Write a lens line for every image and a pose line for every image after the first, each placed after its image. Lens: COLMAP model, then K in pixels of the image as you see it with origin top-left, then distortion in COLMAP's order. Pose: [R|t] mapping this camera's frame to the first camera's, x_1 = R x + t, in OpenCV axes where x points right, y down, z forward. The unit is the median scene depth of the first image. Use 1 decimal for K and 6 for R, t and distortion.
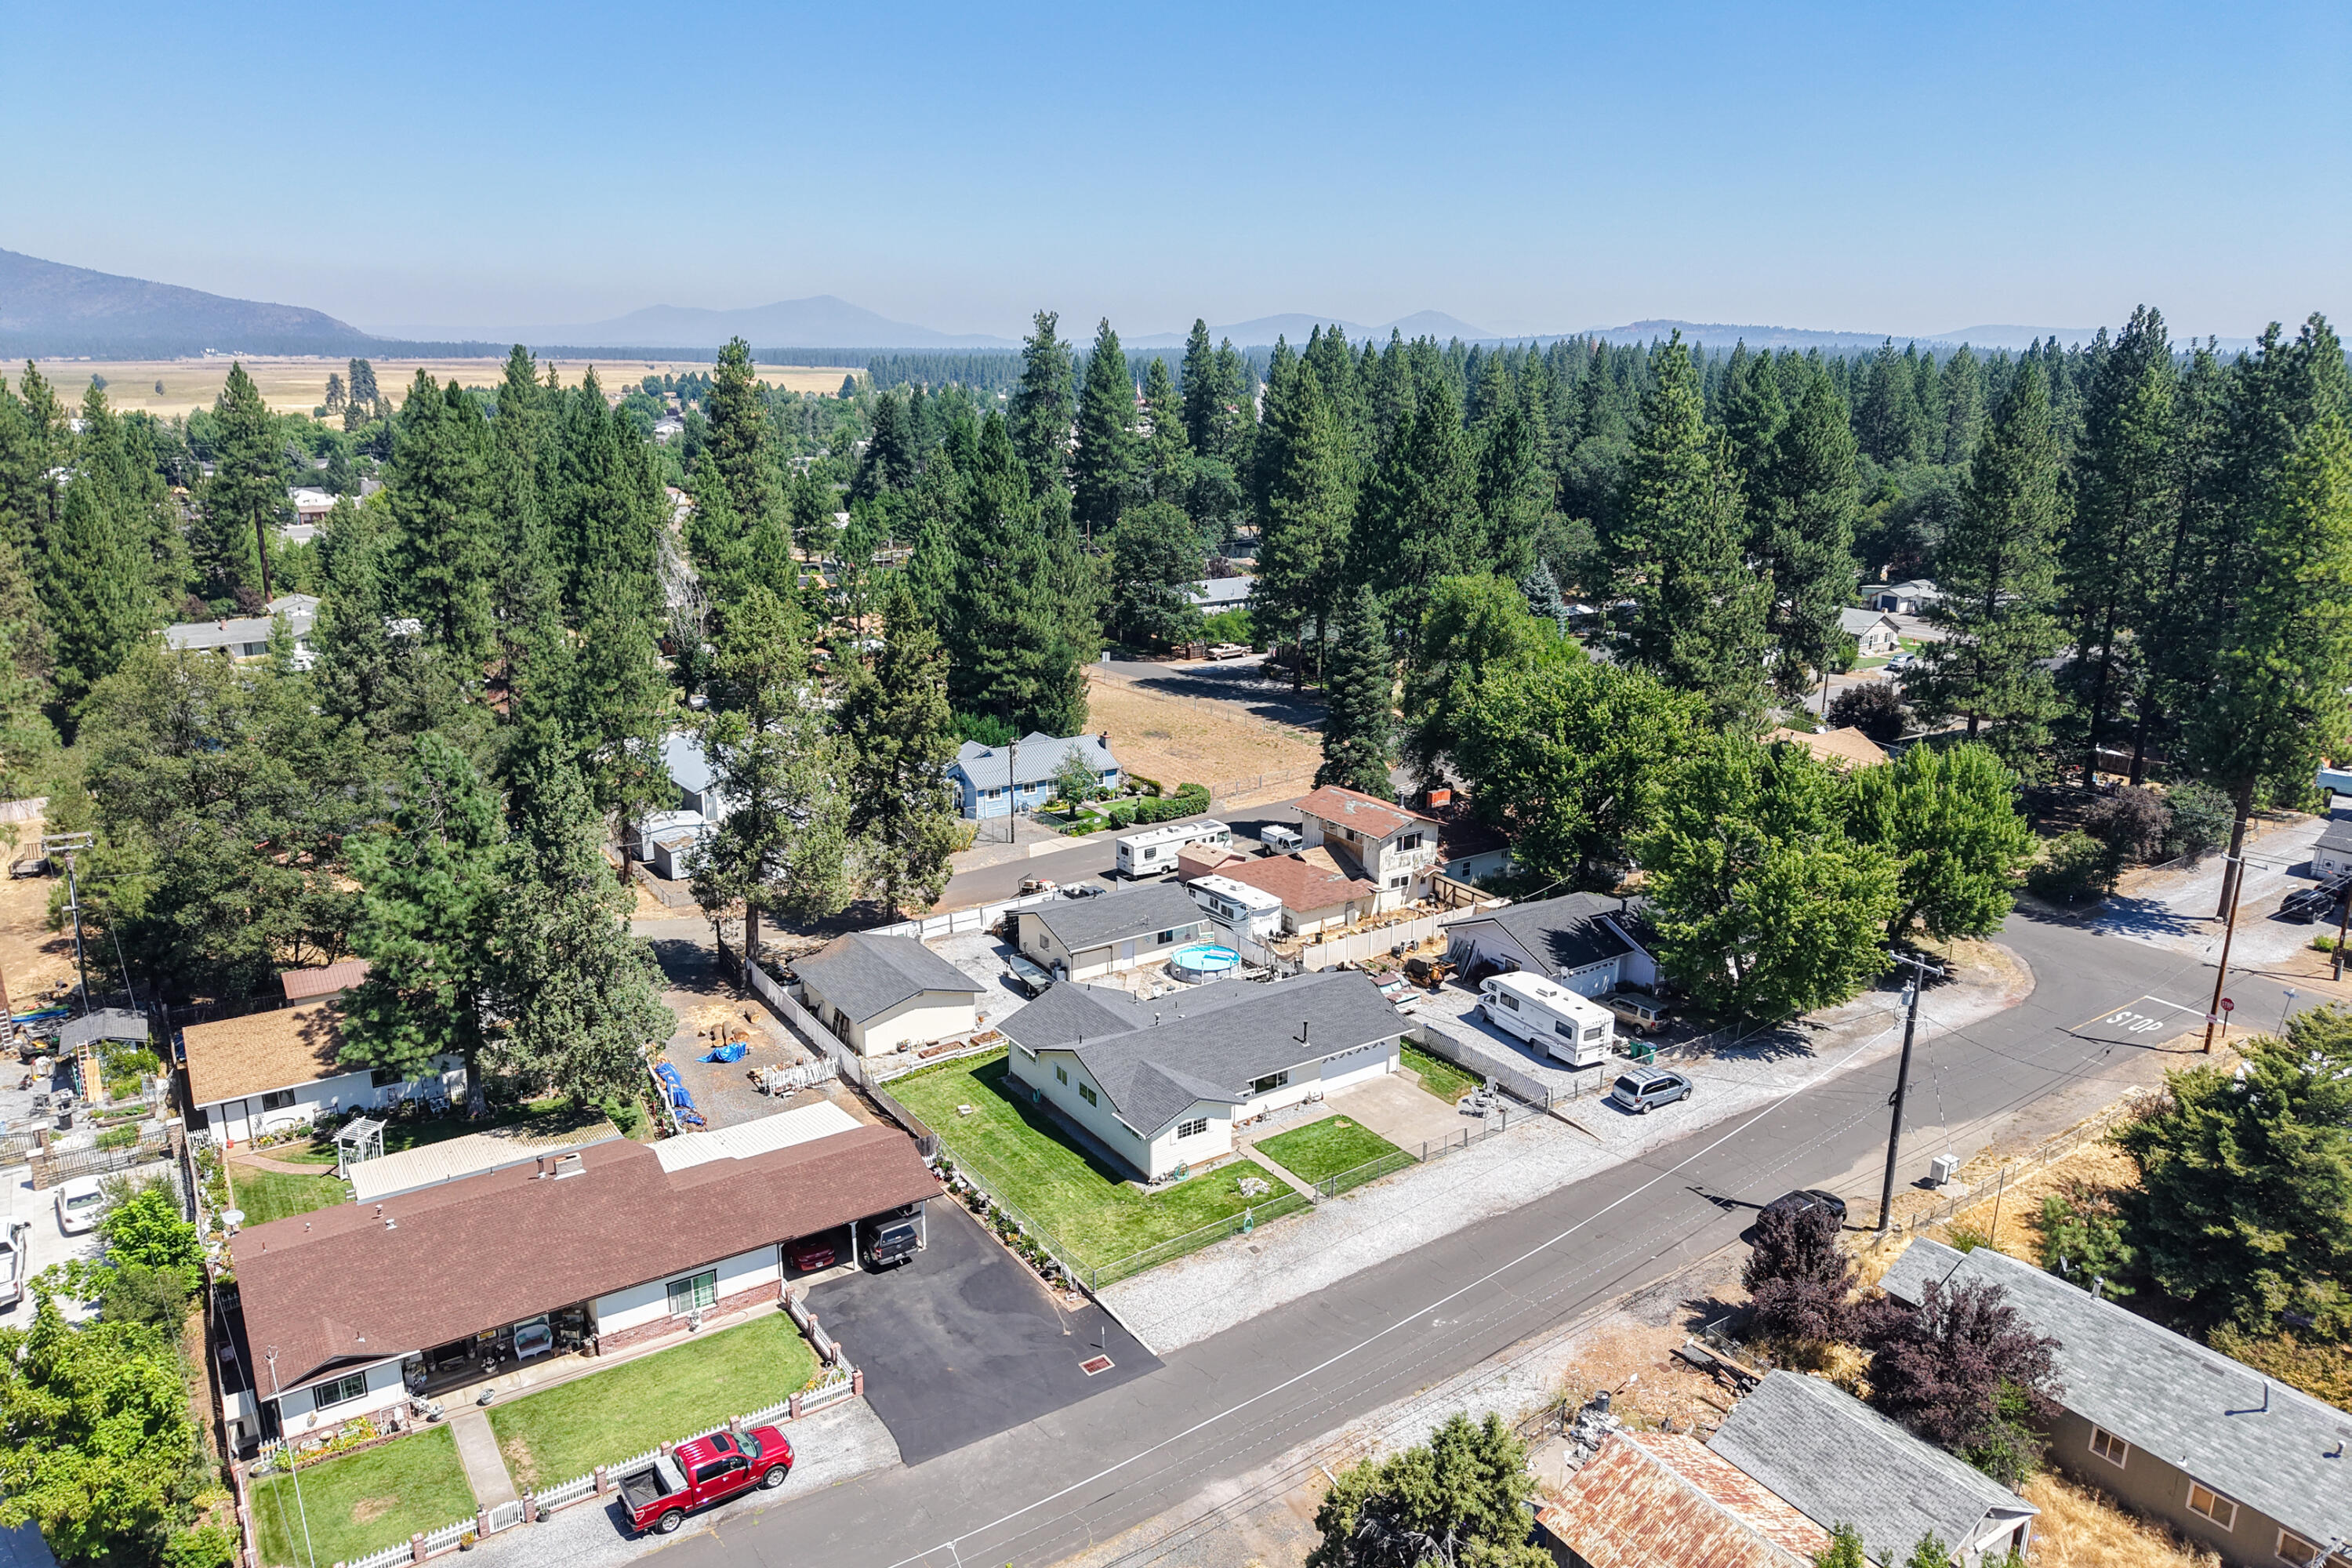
lens RADIAL K [[1595.0, 0, 1185.1], [0, 1595.0, 806.6], [0, 0, 1]] dist [0.027319, -0.029848]
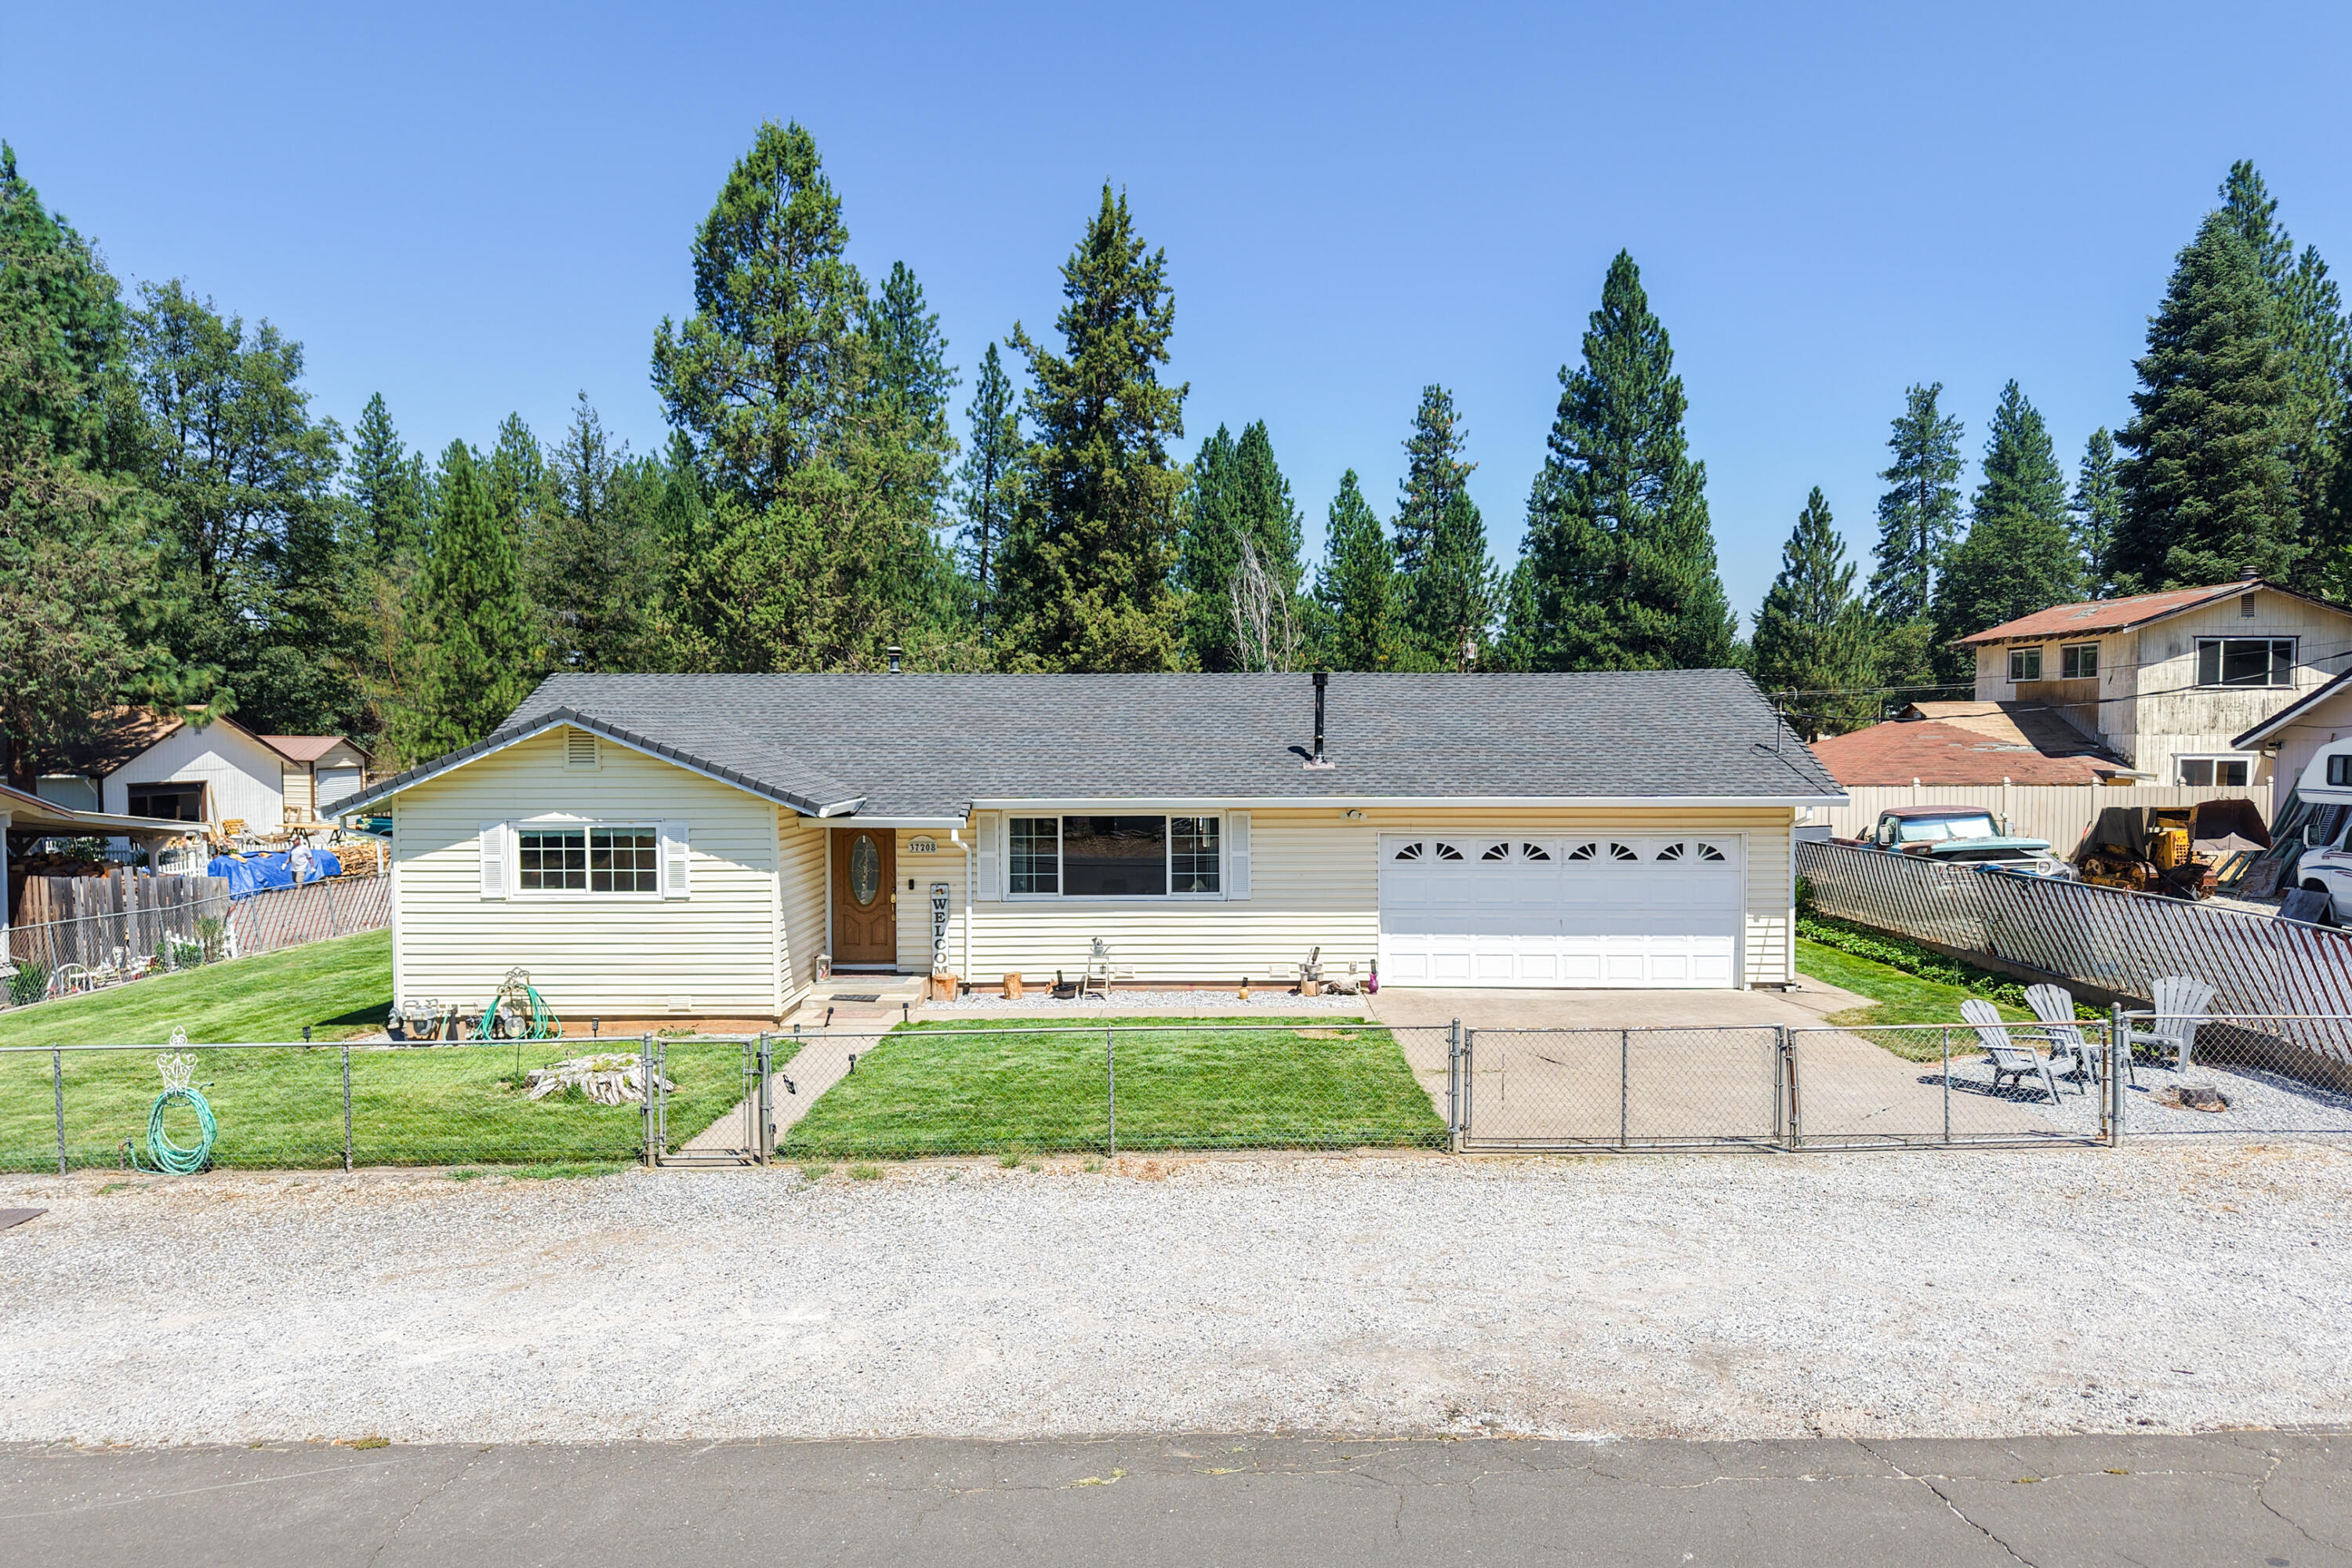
lens RADIAL K [[1595.0, 0, 1180.9], [0, 1595.0, 795.4], [0, 0, 1]] dist [0.027319, -0.029848]
pose [[0.810678, 0.007706, -0.585442, 0.158140], [-0.147001, 0.970564, -0.190780, 0.156061], [0.566738, 0.240722, 0.787947, 0.587168]]
